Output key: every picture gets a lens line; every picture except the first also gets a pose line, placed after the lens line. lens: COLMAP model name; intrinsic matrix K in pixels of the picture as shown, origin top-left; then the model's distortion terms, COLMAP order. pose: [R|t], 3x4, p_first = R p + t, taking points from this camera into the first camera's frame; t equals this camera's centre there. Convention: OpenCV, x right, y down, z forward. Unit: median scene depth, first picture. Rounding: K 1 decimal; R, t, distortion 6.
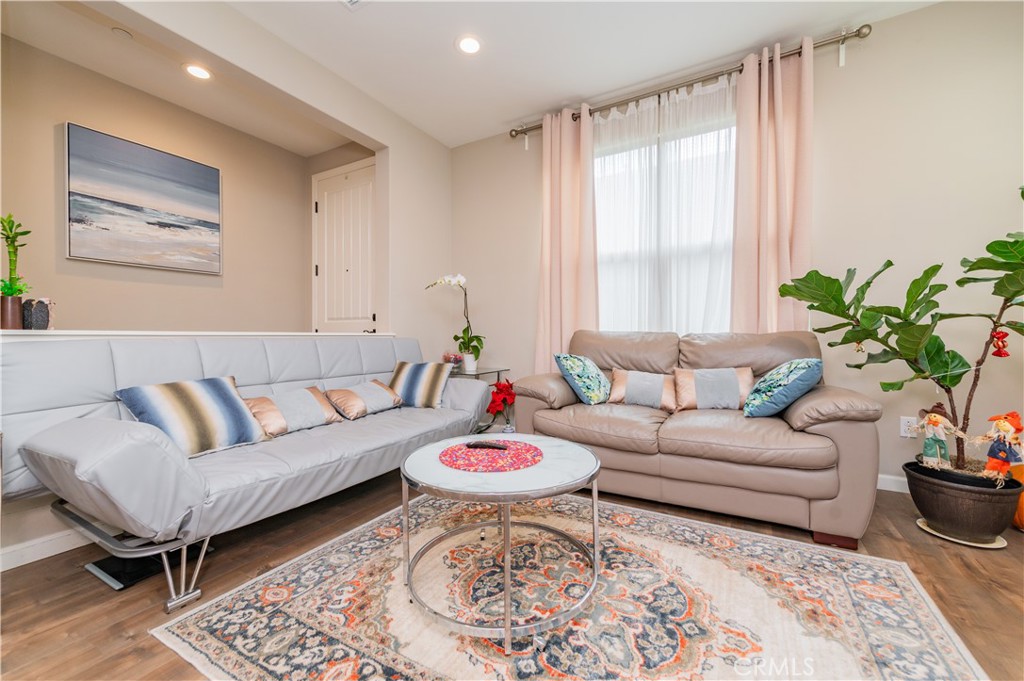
lens RADIAL K [[406.5, 0, 506.3], [0, 406.5, 335.4], [0, 0, 1]] dist [0.007791, -0.000628]
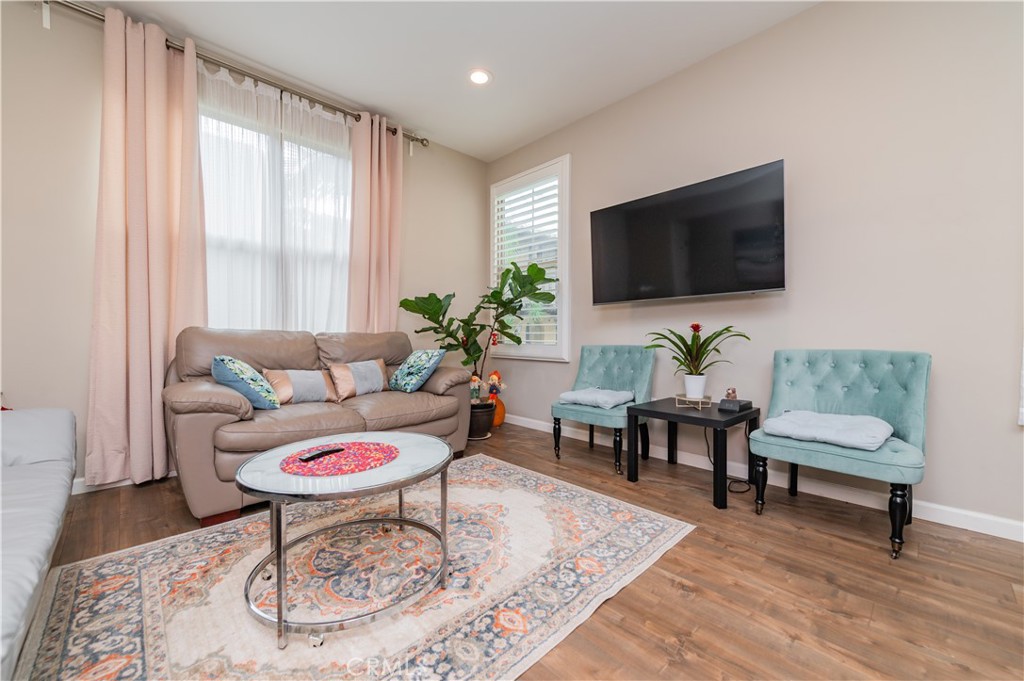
lens RADIAL K [[399.1, 0, 529.1], [0, 399.1, 342.8], [0, 0, 1]] dist [0.008293, -0.000134]
pose [[0.258683, -0.015372, 0.965840, -0.618703], [-0.004351, 0.999845, 0.017079, 0.003247], [-0.965953, -0.008620, 0.258576, 0.245021]]
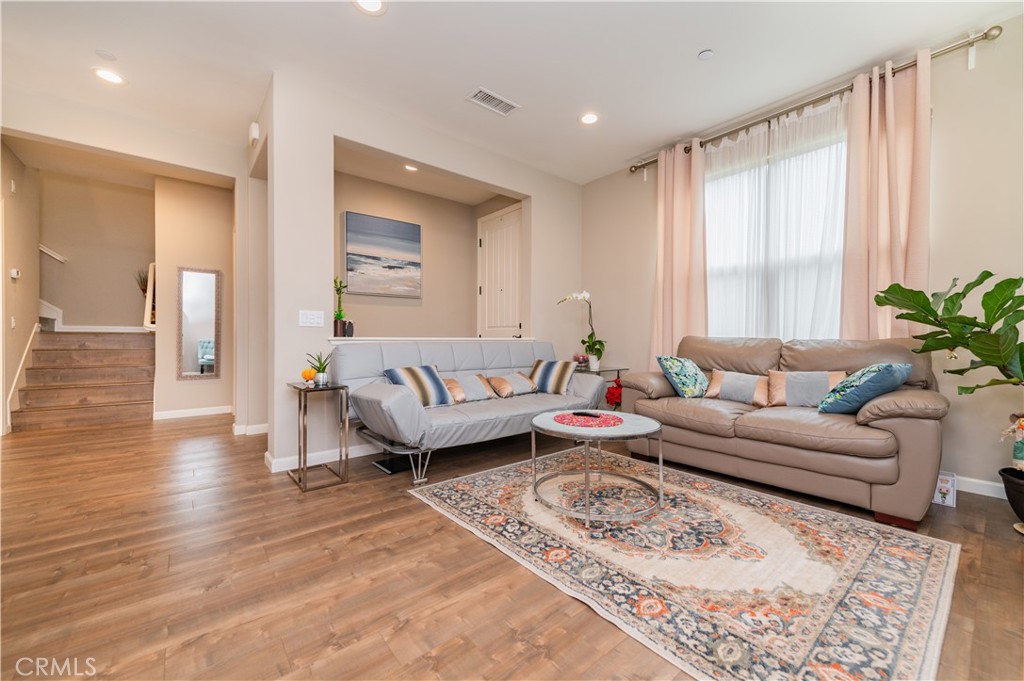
lens RADIAL K [[400.8, 0, 505.8], [0, 400.8, 343.4], [0, 0, 1]] dist [0.002328, 0.000313]
pose [[0.934712, 0.007804, -0.355321, 0.154350], [-0.003140, 0.999901, 0.013702, -0.009569], [0.355393, -0.011692, 0.934644, -0.384145]]
